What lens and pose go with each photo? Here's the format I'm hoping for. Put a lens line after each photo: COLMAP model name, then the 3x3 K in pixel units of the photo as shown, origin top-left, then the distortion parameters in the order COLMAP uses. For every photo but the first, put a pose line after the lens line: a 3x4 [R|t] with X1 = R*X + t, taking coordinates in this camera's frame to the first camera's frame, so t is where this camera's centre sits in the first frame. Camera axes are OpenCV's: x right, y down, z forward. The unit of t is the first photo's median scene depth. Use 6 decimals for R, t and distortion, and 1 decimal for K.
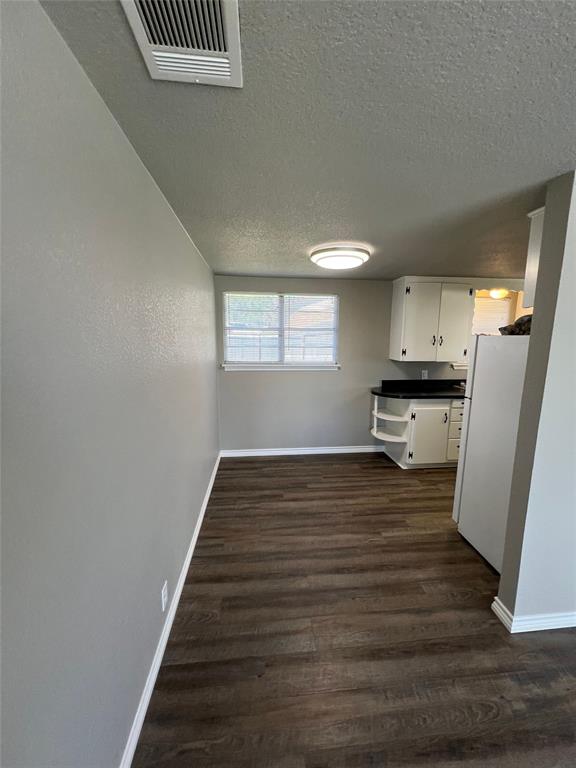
lens RADIAL K [[312.0, 0, 288.0], [0, 312.0, 384.0], [0, 0, 1]] dist [-0.000477, 0.000065]
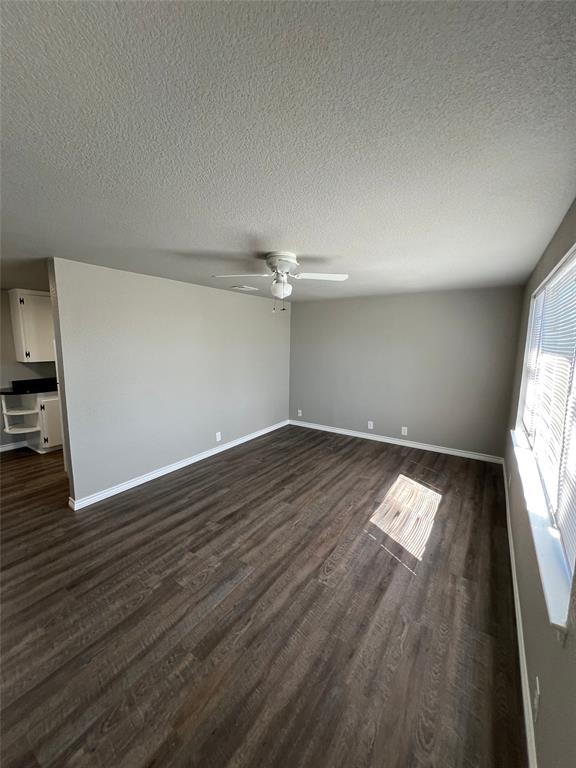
lens RADIAL K [[312.0, 0, 288.0], [0, 312.0, 384.0], [0, 0, 1]] dist [-0.000477, 0.000065]
pose [[0.638794, -0.108985, 0.761619, 0.098160], [0.112854, 0.992482, 0.047367, 0.061449], [-0.761056, 0.055695, 0.646291, -0.476768]]
